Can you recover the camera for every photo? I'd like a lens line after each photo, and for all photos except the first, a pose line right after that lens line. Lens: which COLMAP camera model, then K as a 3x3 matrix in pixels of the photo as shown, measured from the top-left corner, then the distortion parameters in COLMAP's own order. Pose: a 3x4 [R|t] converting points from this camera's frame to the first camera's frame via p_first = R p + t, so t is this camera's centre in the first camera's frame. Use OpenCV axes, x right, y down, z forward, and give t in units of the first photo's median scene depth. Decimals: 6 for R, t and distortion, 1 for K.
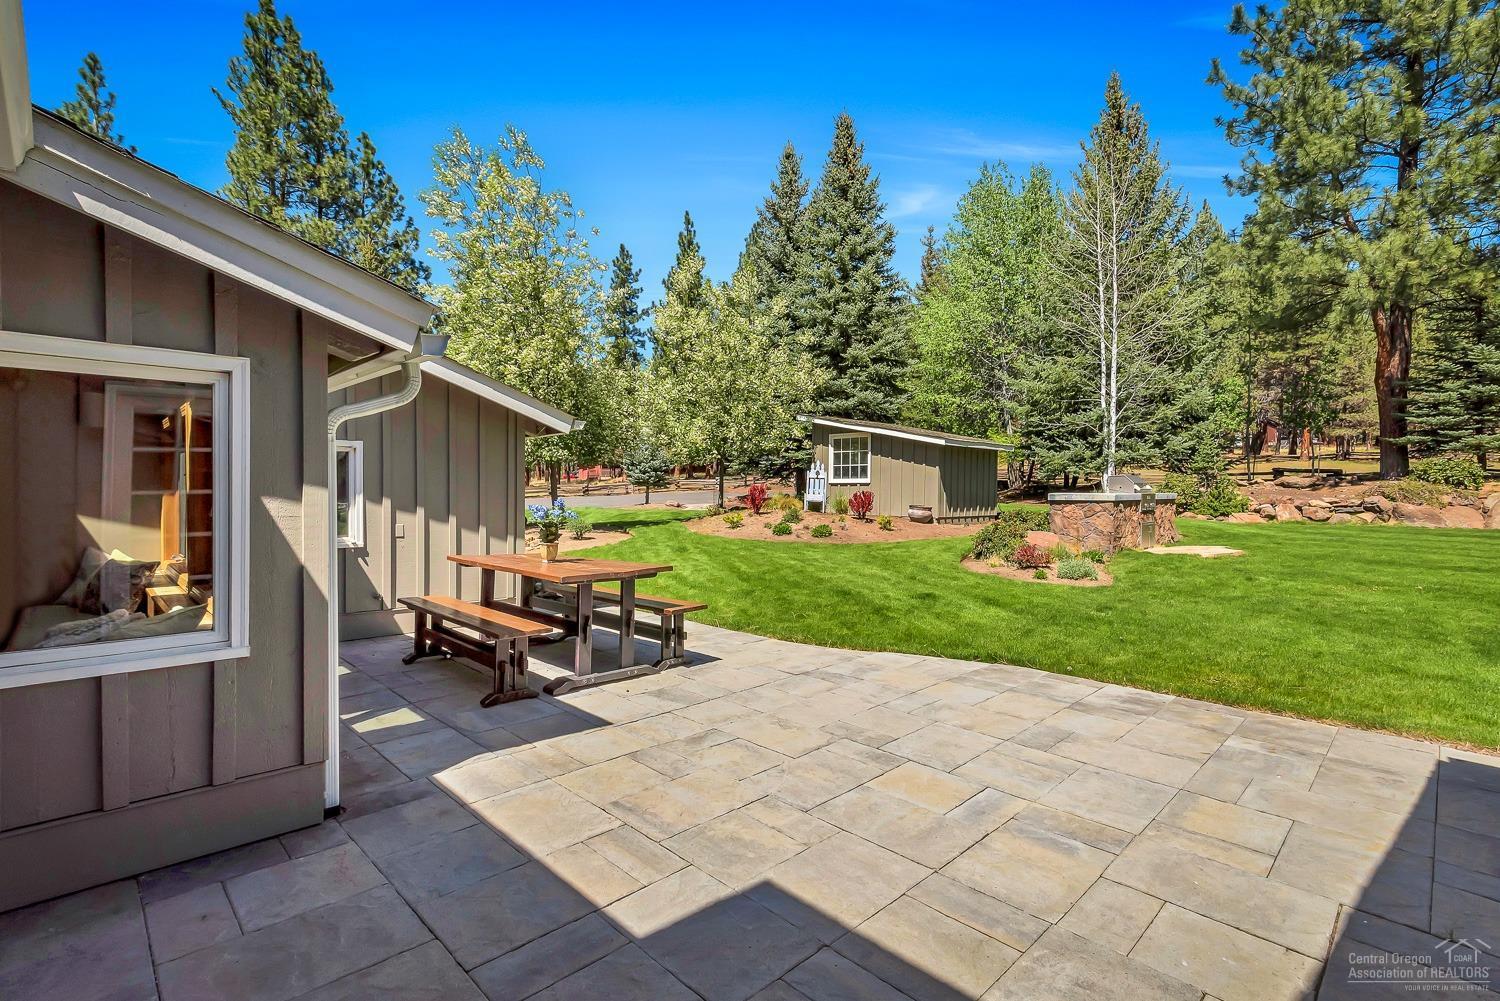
lens RADIAL K [[709.0, 0, 759.8], [0, 709.0, 504.4], [0, 0, 1]] dist [-0.014954, 0.001269]
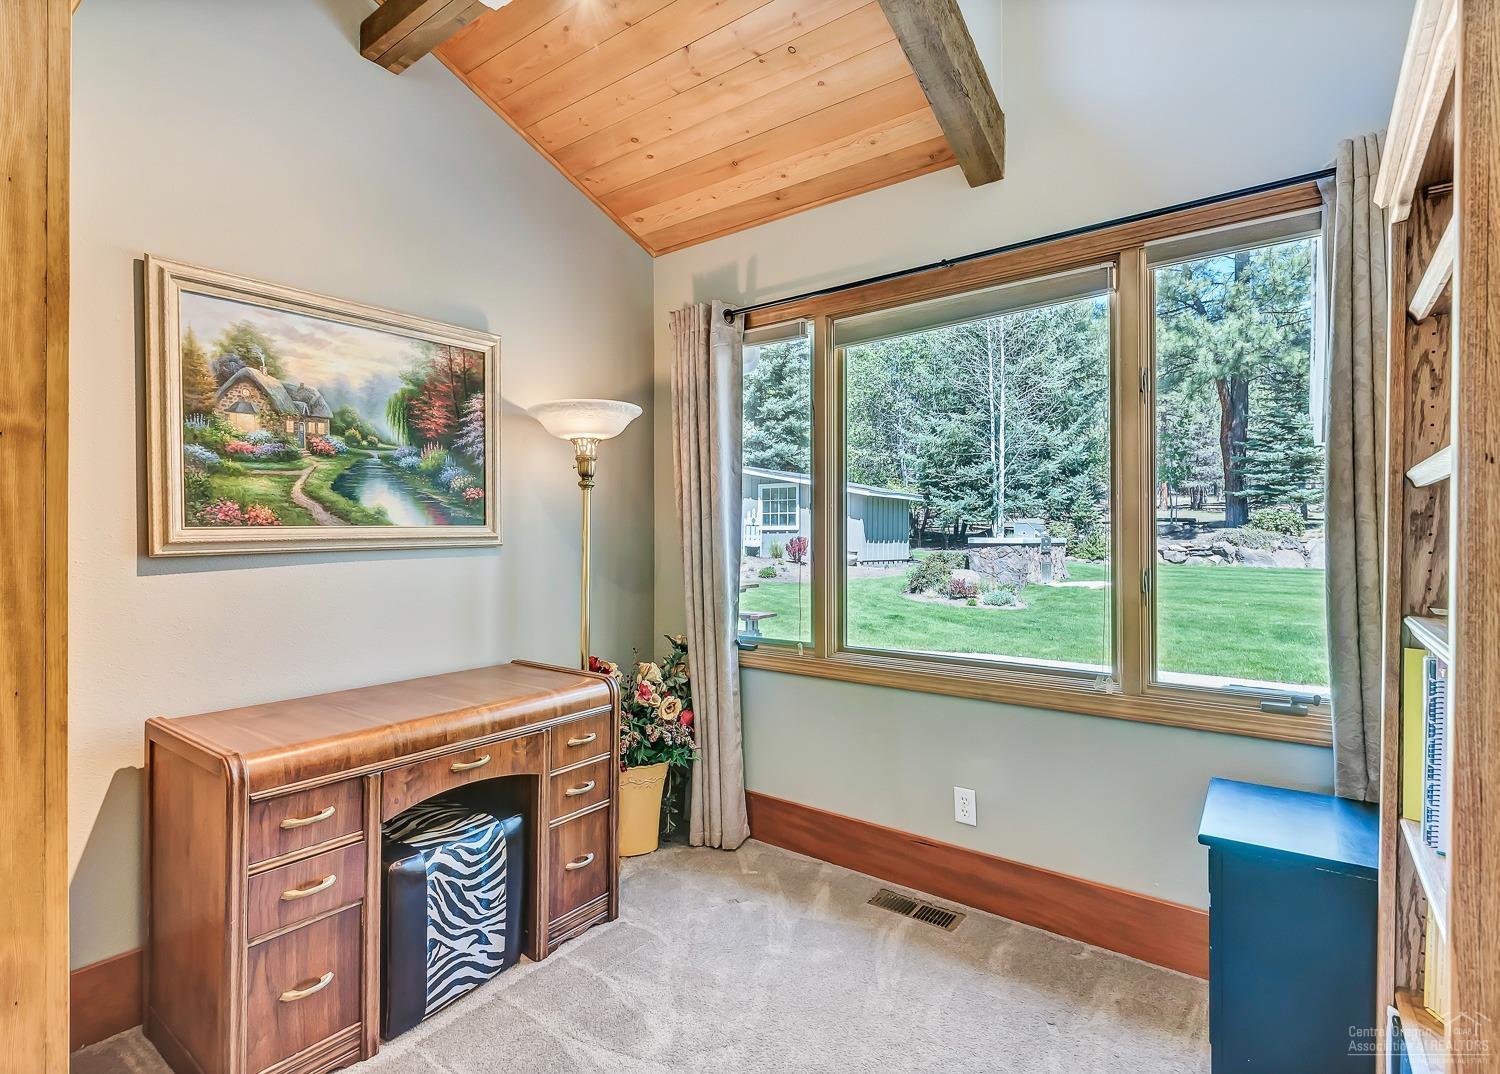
lens RADIAL K [[741.6, 0, 741.3], [0, 741.6, 533.4], [0, 0, 1]] dist [-0.002251, -0.000978]
pose [[0.990084, 0.000209, 0.140475, -0.078539], [0.003710, 0.999611, -0.027634, 0.005595], [-0.140426, 0.027881, 0.989699, -0.098142]]
